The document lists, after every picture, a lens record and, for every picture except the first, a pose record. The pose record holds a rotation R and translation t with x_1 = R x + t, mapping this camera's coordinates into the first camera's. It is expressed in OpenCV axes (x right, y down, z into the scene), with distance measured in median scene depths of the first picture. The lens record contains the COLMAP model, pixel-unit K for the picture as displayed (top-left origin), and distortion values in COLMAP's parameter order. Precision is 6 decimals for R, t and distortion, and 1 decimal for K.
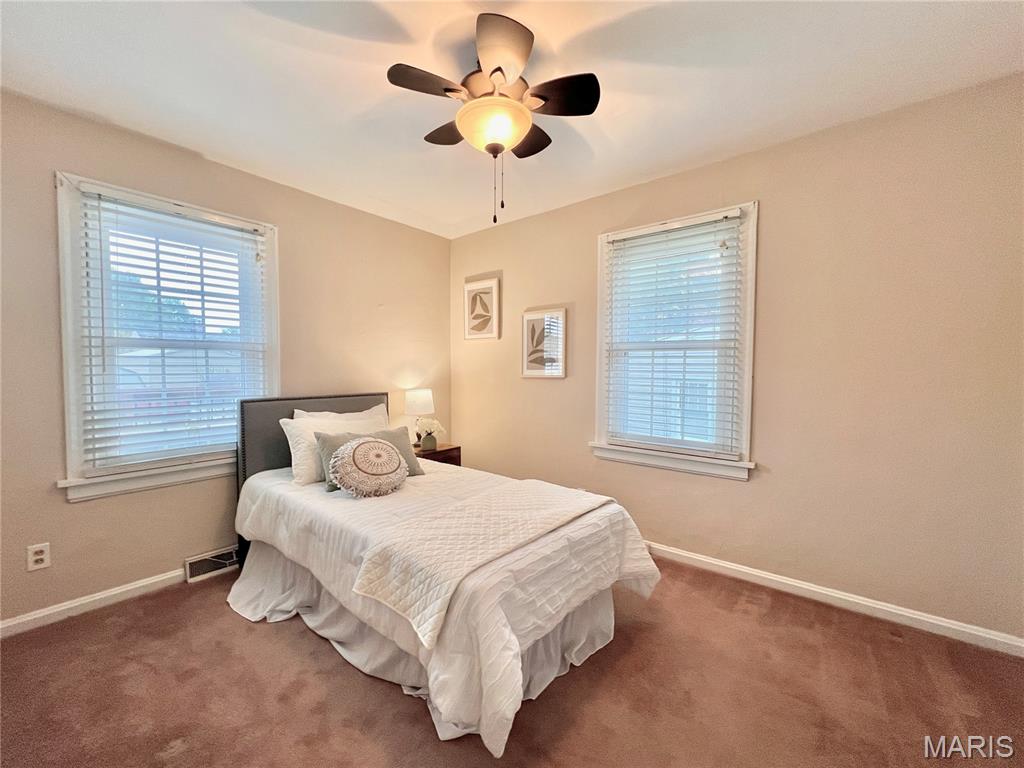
lens RADIAL K [[407.2, 0, 512.0], [0, 407.2, 384.0], [0, 0, 1]] dist [-0.003149, -0.000422]
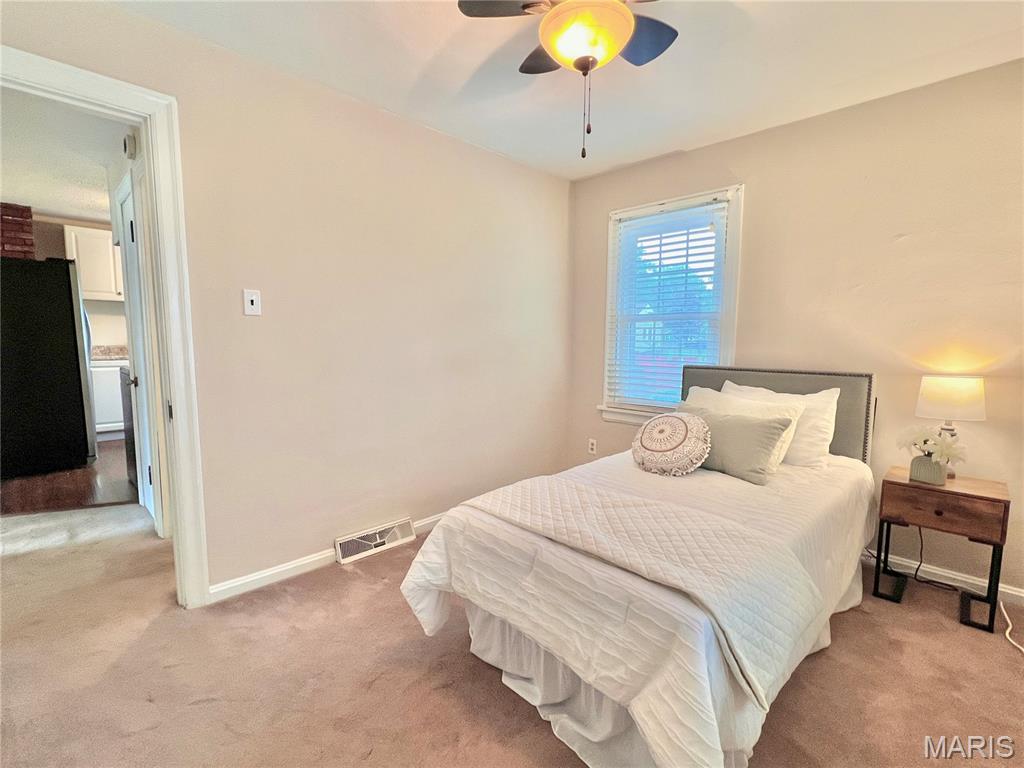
lens RADIAL K [[474.9, 0, 512.0], [0, 474.9, 384.0], [0, 0, 1]] dist [0.001944, 0.000280]
pose [[-0.094569, 0.097020, -0.990779, 0.786654], [-0.040863, 0.994023, 0.101238, -0.026293], [0.994679, 0.050060, -0.090039, 0.781614]]
